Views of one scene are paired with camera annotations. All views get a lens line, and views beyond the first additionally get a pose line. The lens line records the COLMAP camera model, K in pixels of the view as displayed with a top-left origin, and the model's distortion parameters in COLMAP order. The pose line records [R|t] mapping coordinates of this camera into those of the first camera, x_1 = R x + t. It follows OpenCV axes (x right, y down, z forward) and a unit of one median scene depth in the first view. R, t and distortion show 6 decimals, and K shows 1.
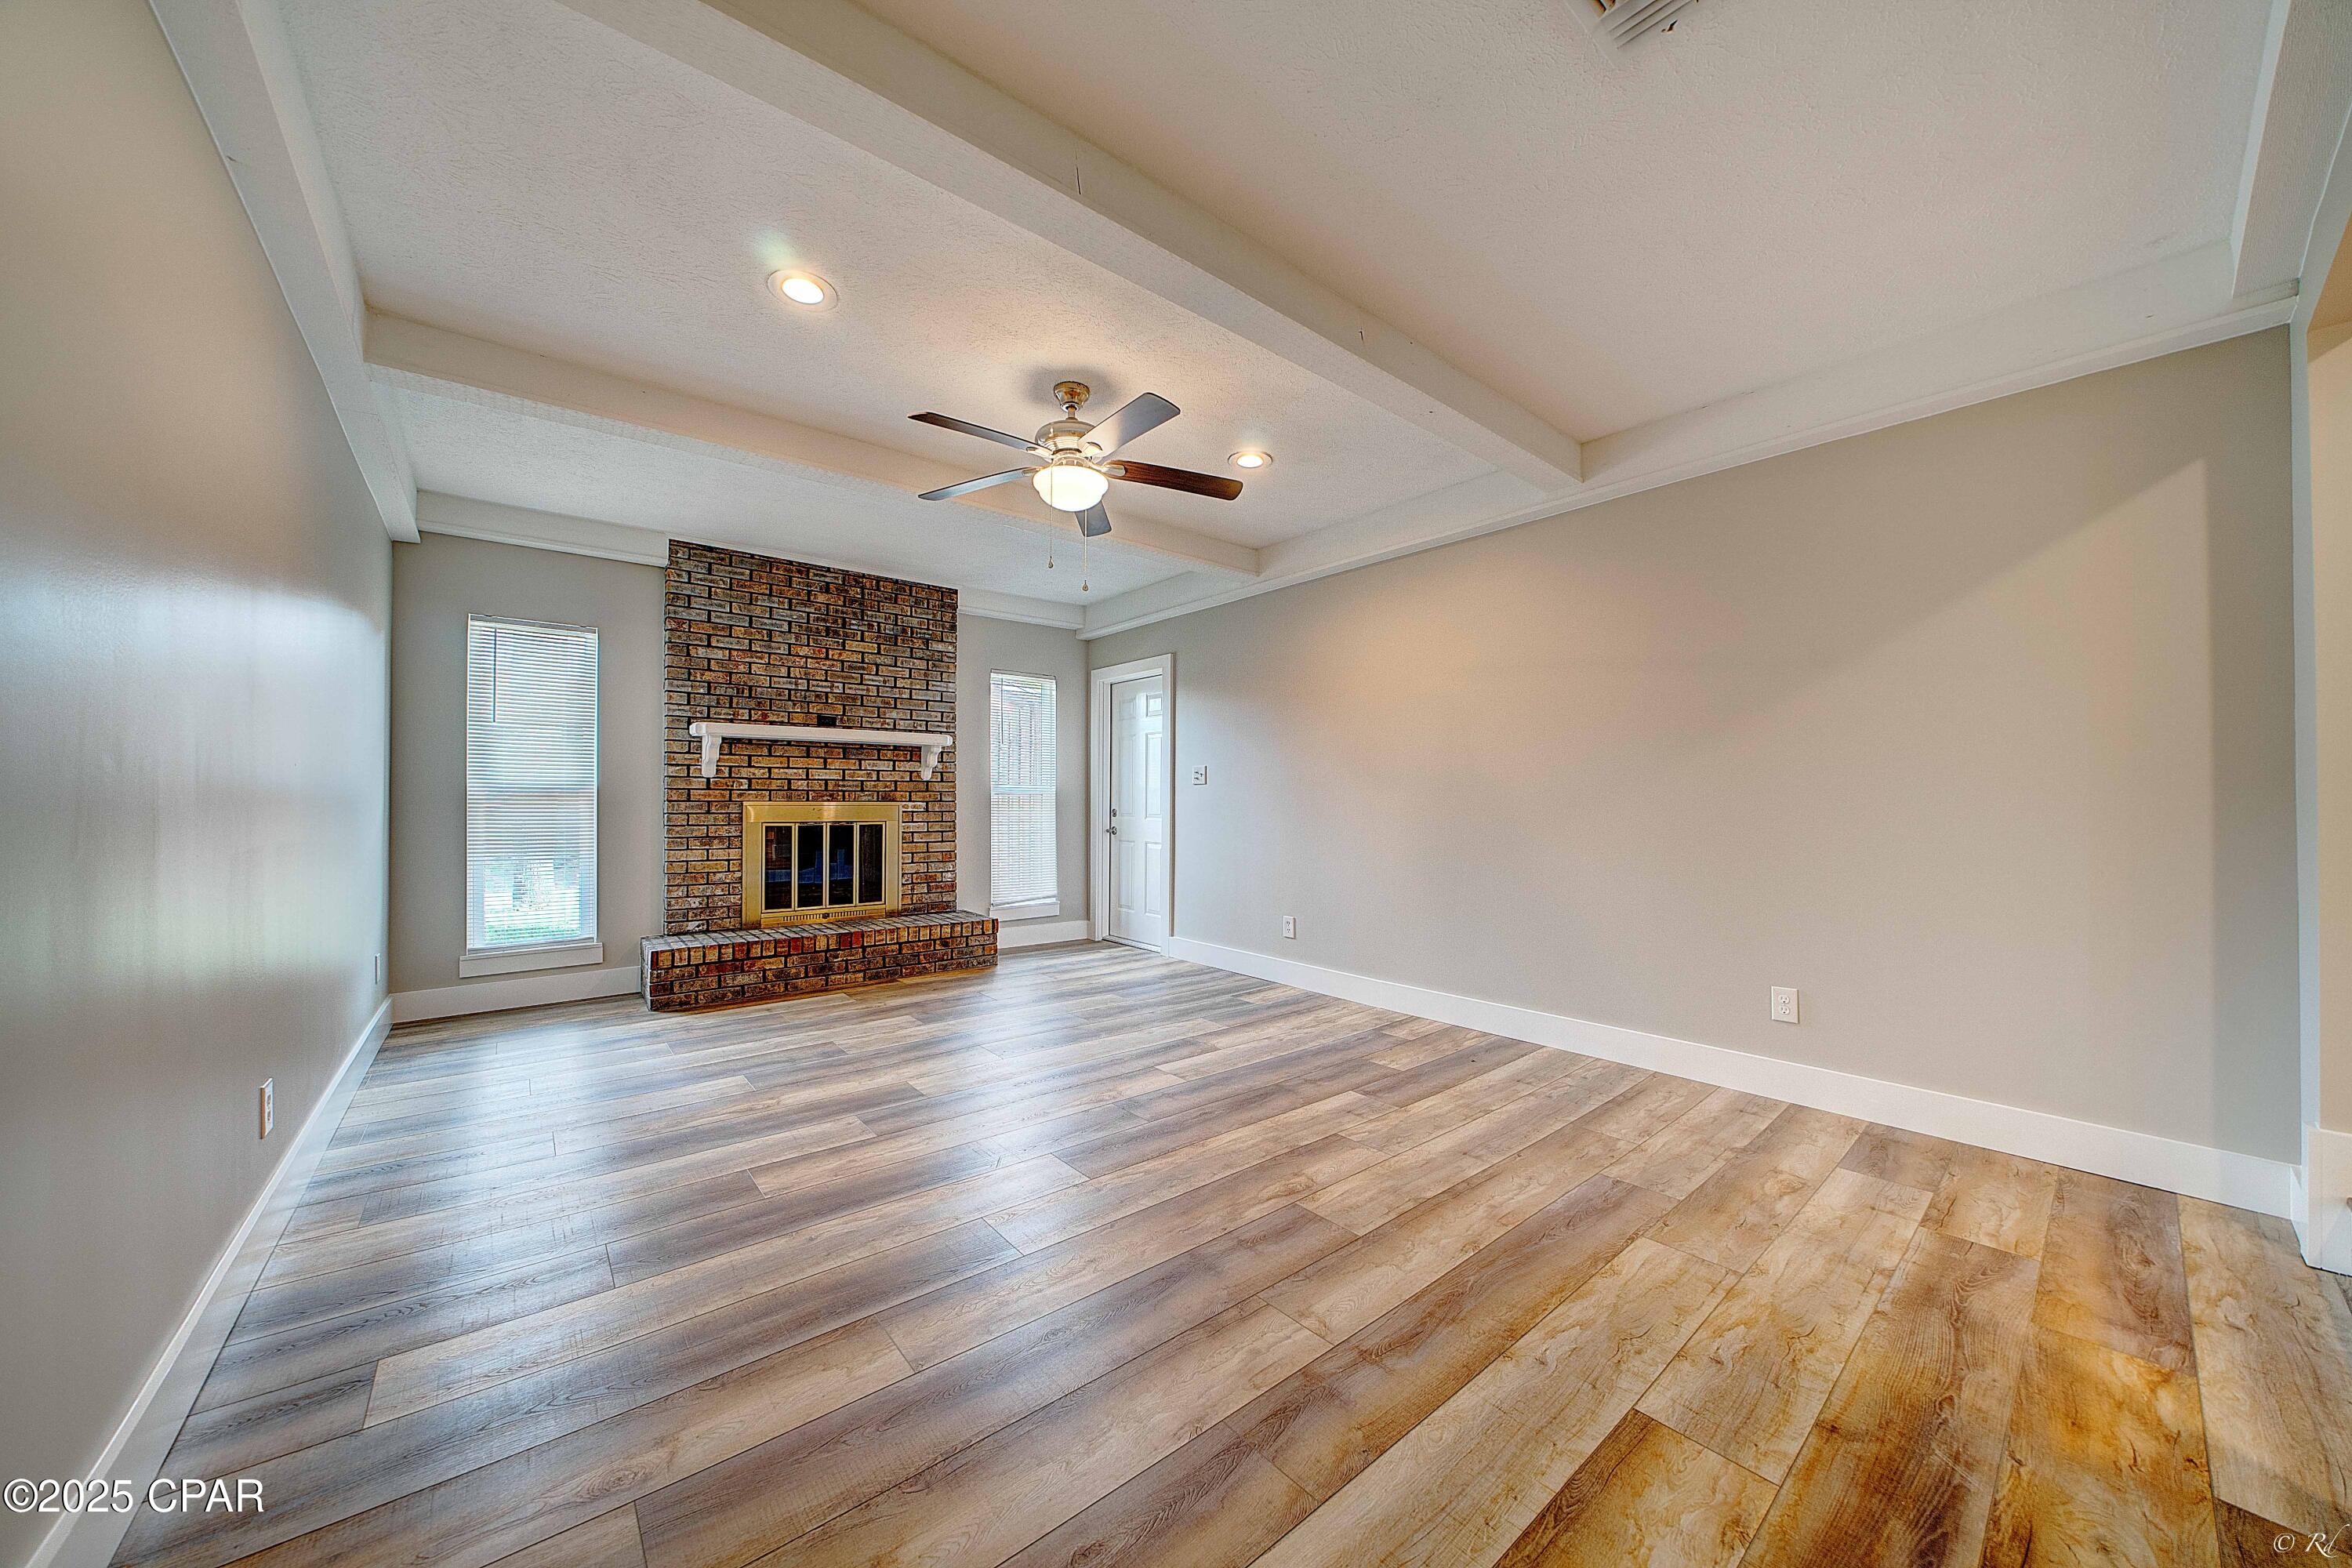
lens RADIAL K [[818.0, 0, 1176.0], [0, 818.0, 784.0], [0, 0, 1]] dist [-0.024080, 0.003155]
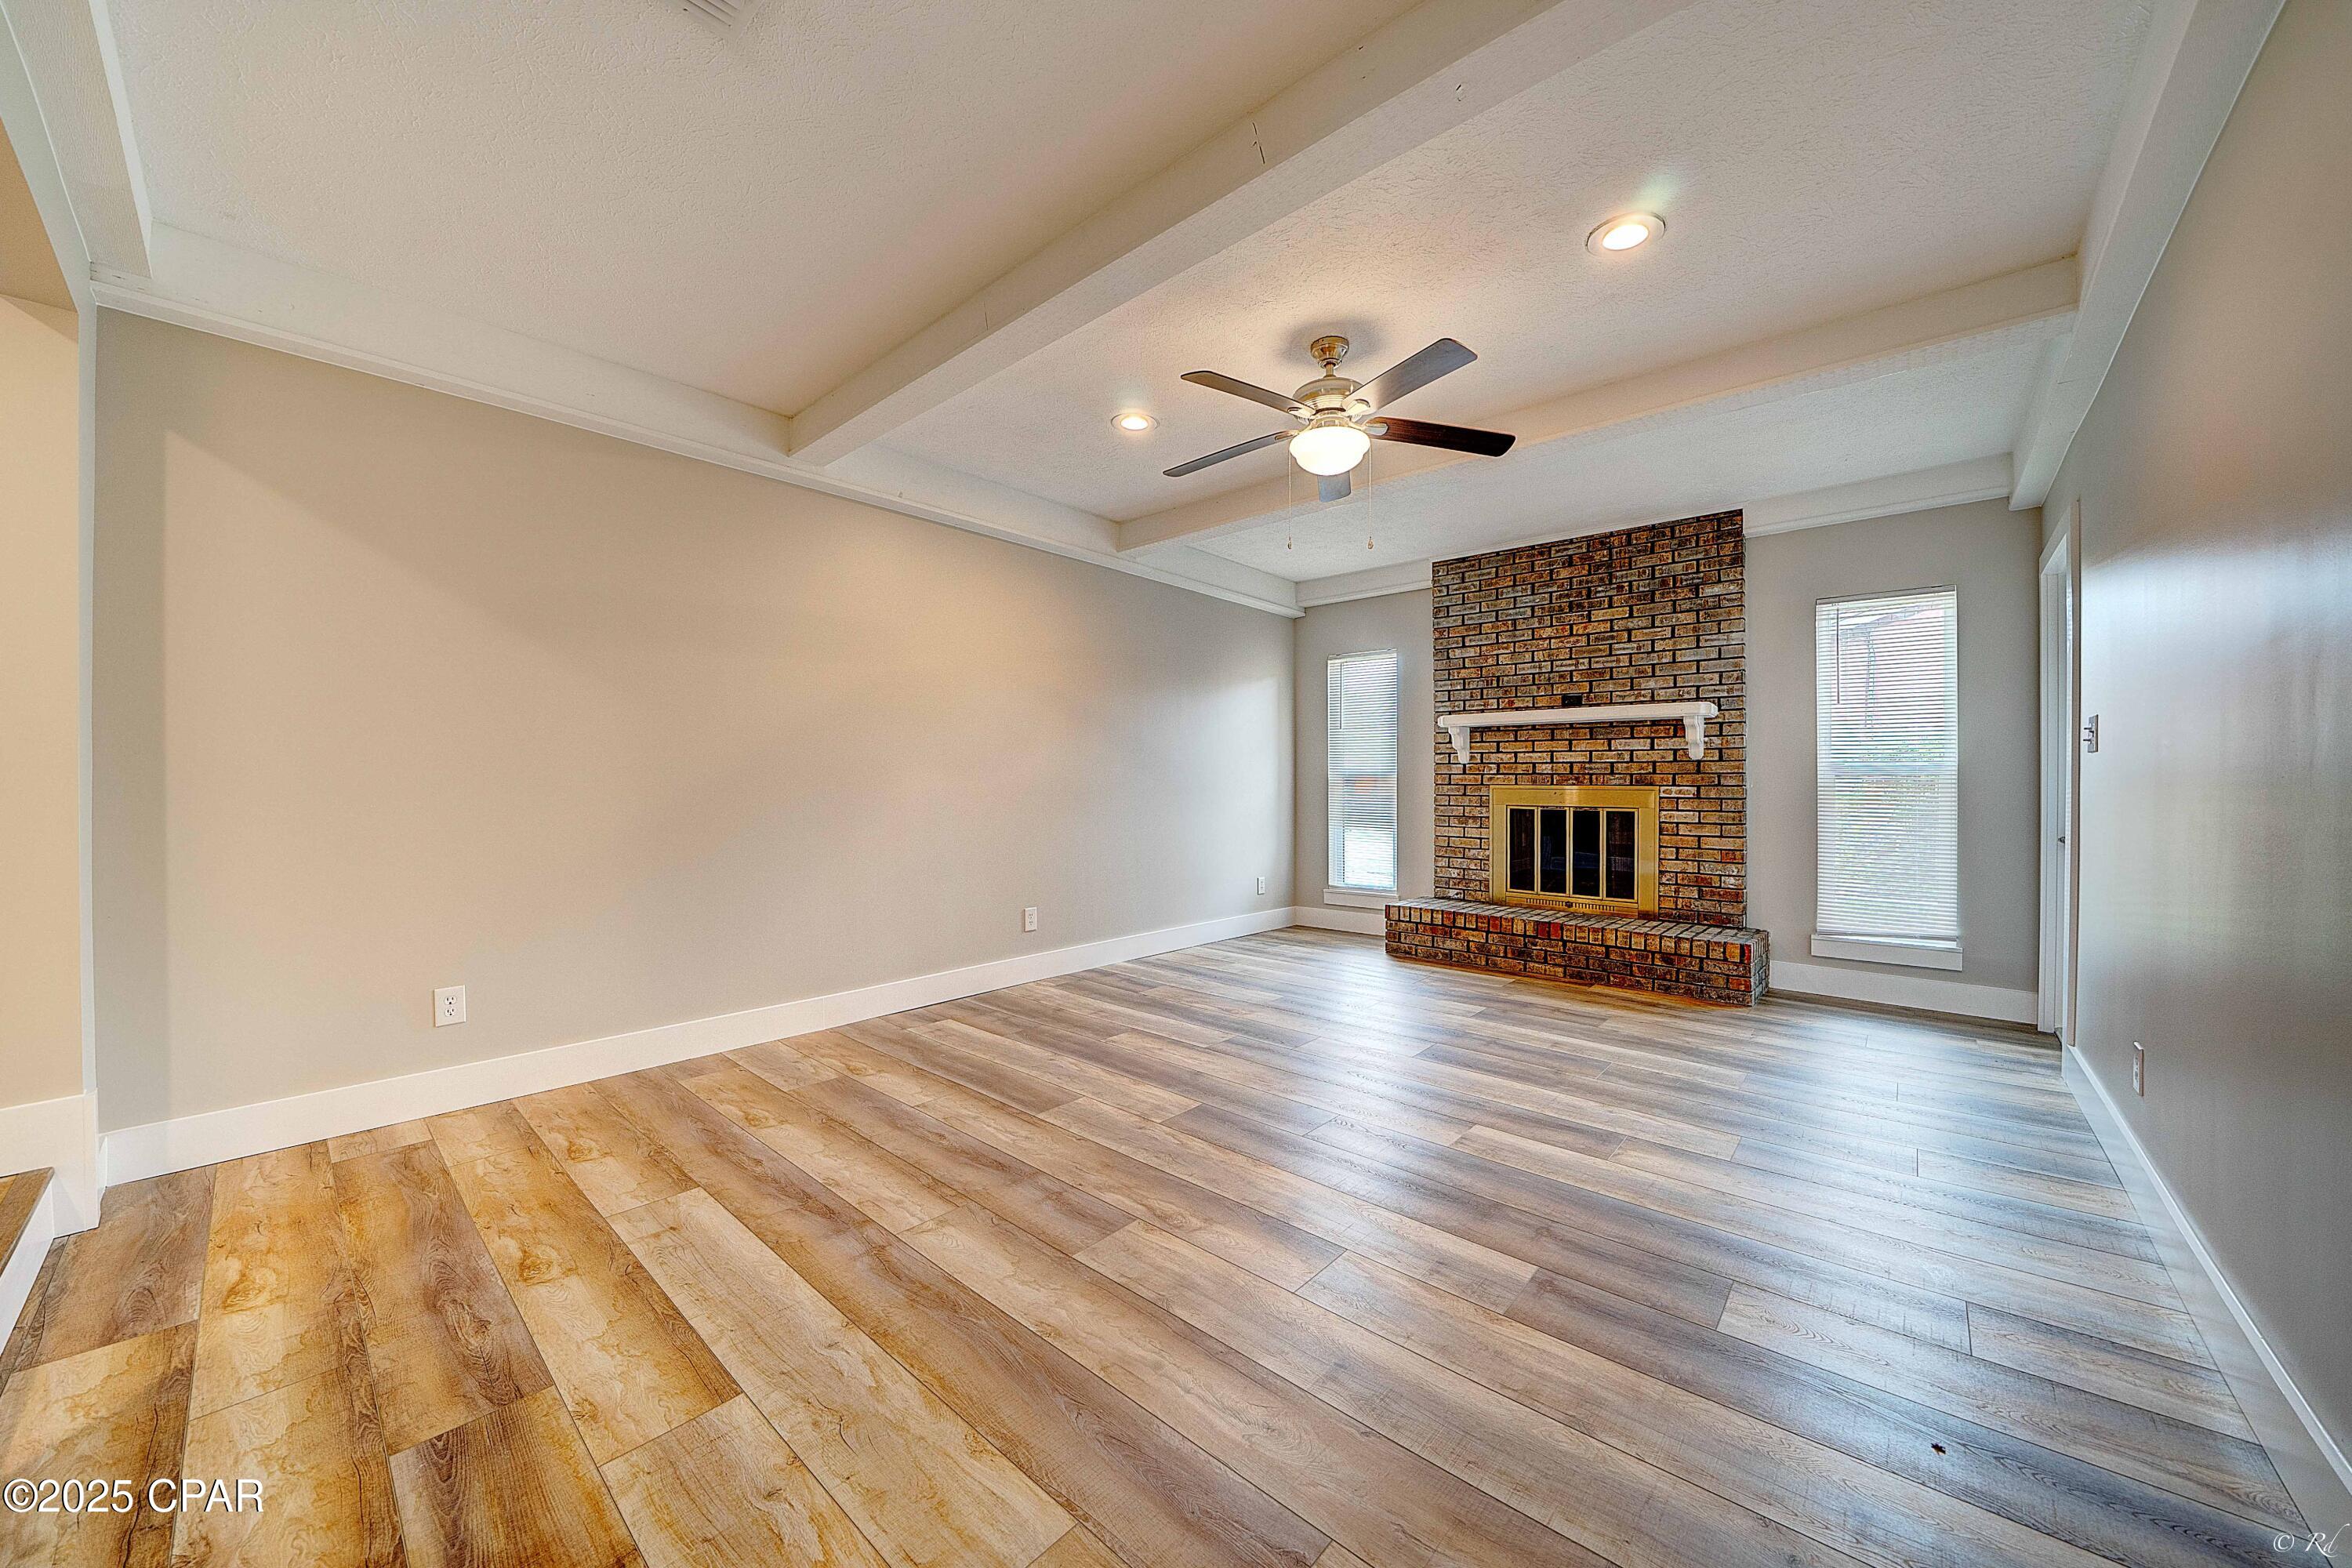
lens RADIAL K [[837.4, 0, 1170.0], [0, 837.4, 784.6], [0, 0, 1]] dist [-0.024945, 0.002862]
pose [[0.145245, 0.000307, -0.989396, 0.500834], [0.015636, 0.999874, 0.002605, 0.011441], [0.989272, -0.015848, 0.145222, 0.421401]]
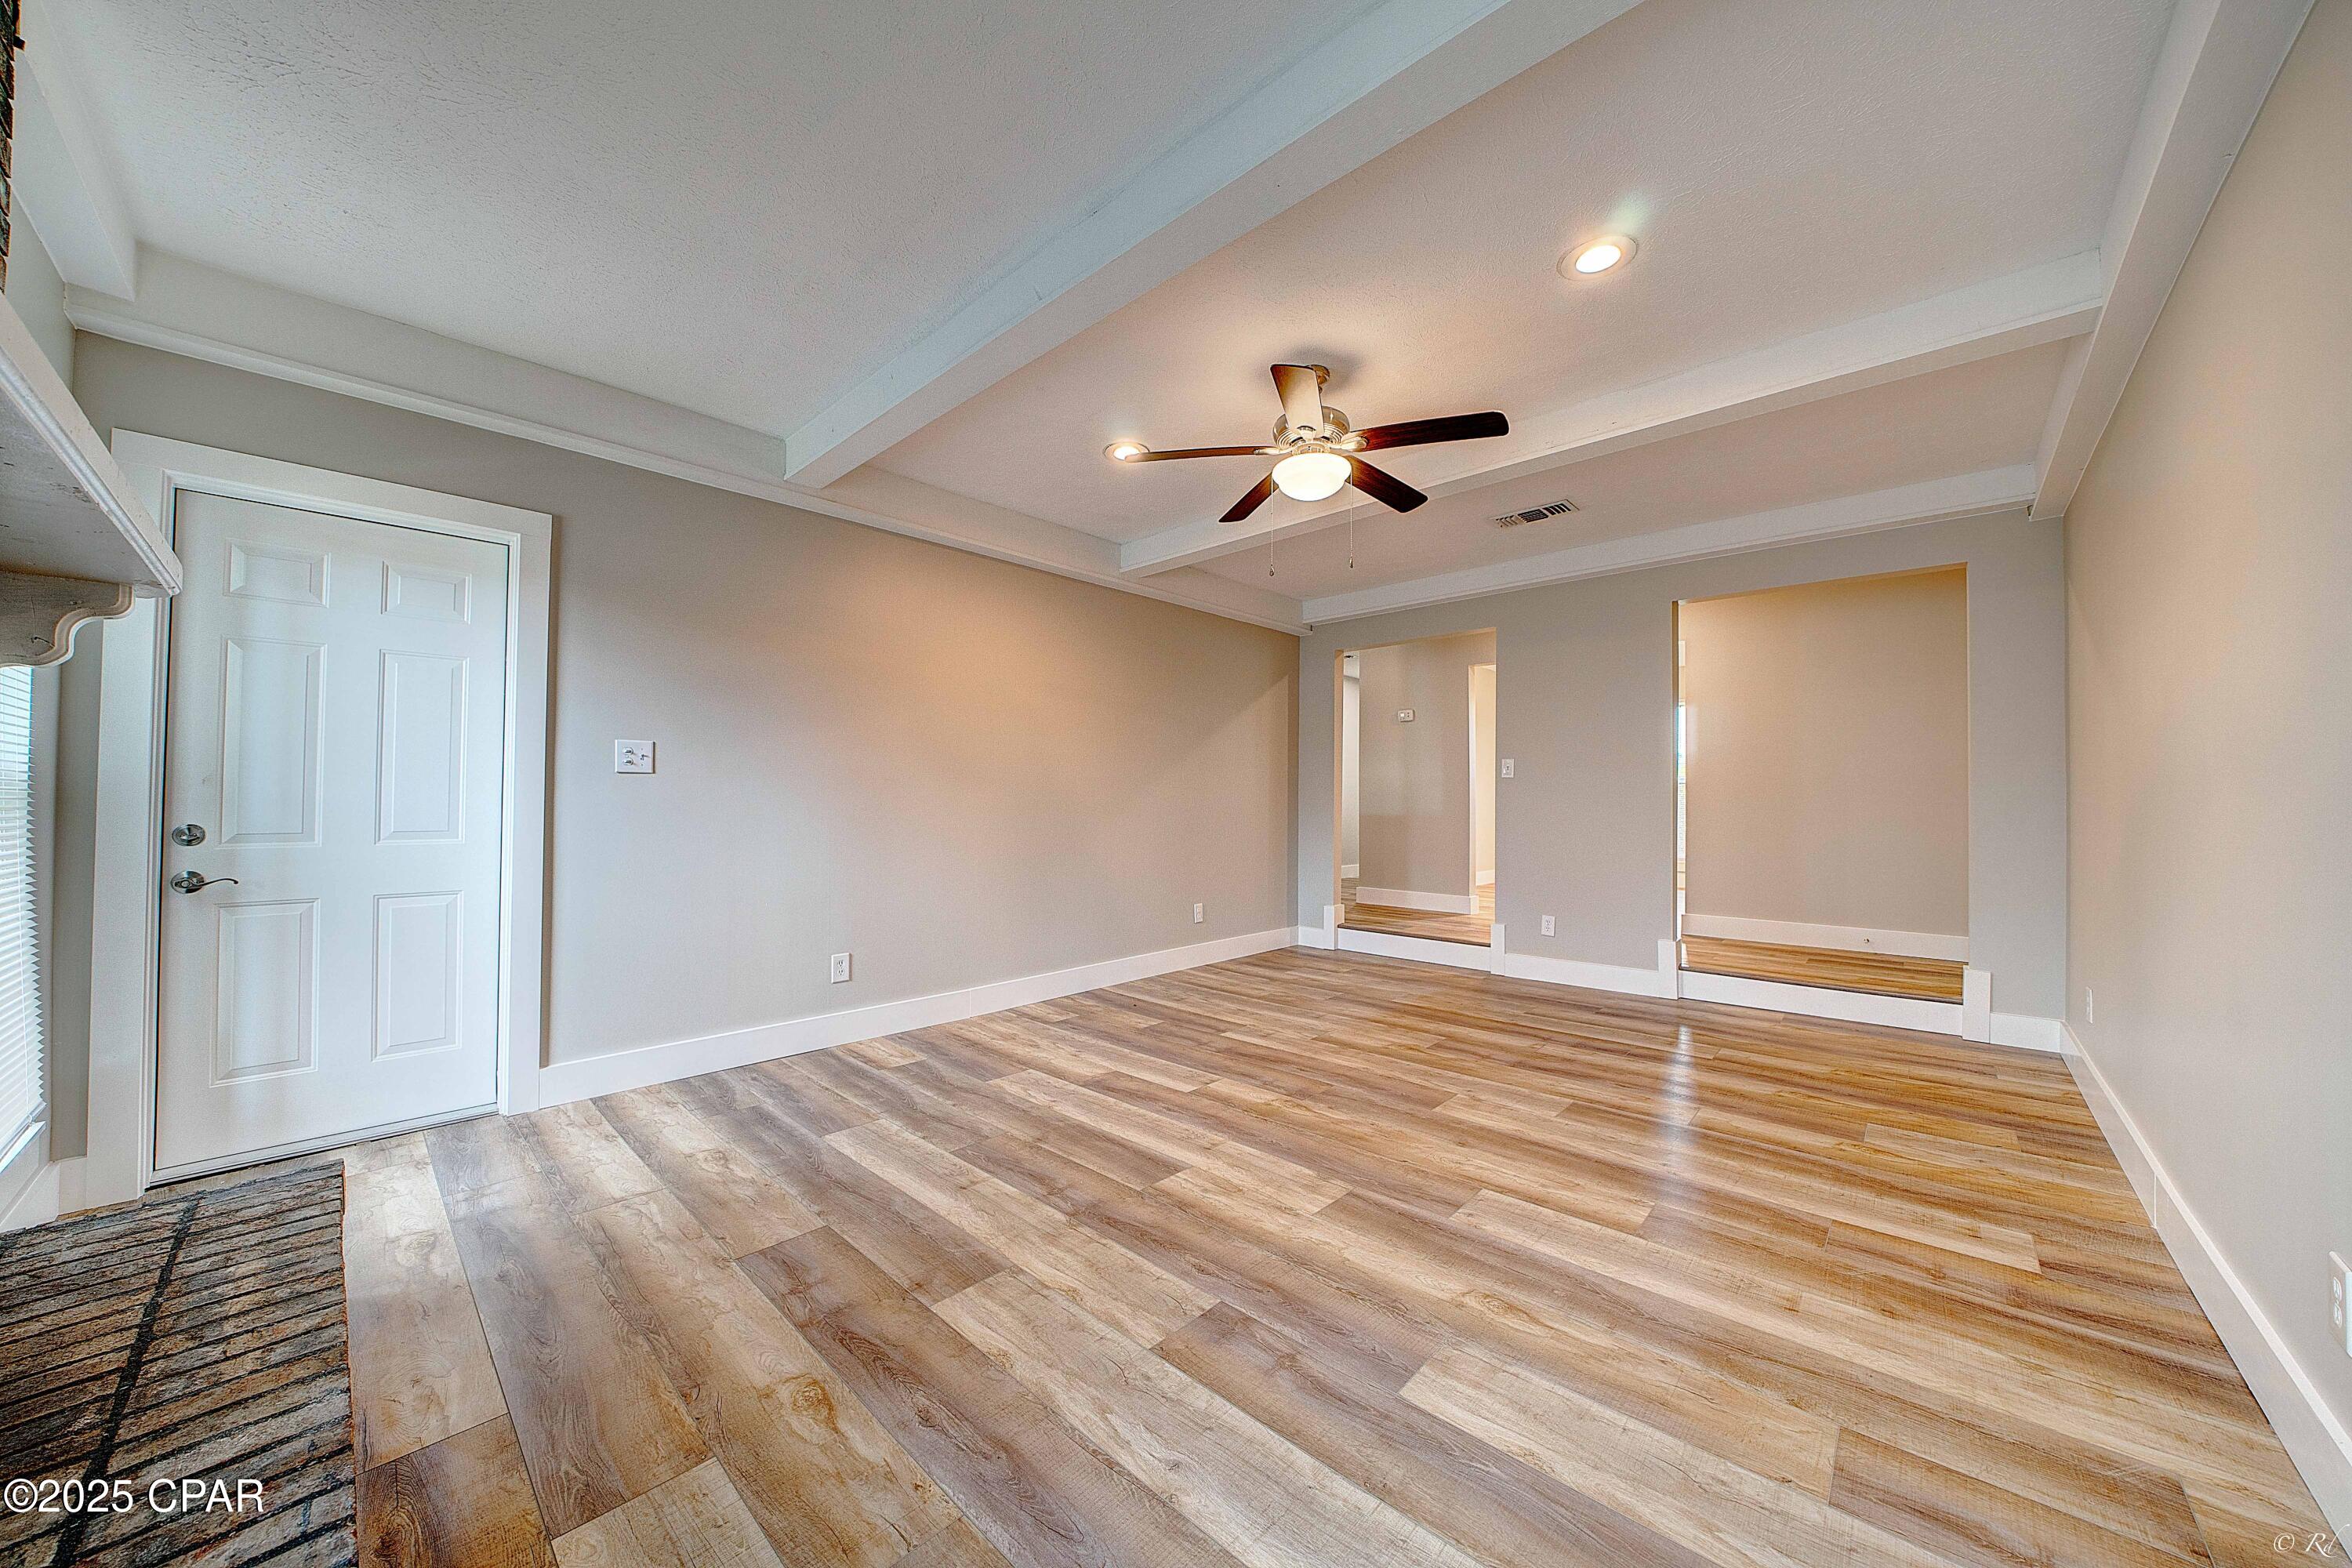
lens RADIAL K [[818.0, 0, 1176.0], [0, 818.0, 784.0], [0, 0, 1]] dist [-0.024080, 0.003155]
pose [[-0.127939, 0.017746, 0.991623, -0.659538], [-0.020362, 0.999582, -0.020515, 0.013518], [-0.991573, -0.022816, -0.127524, 0.797730]]
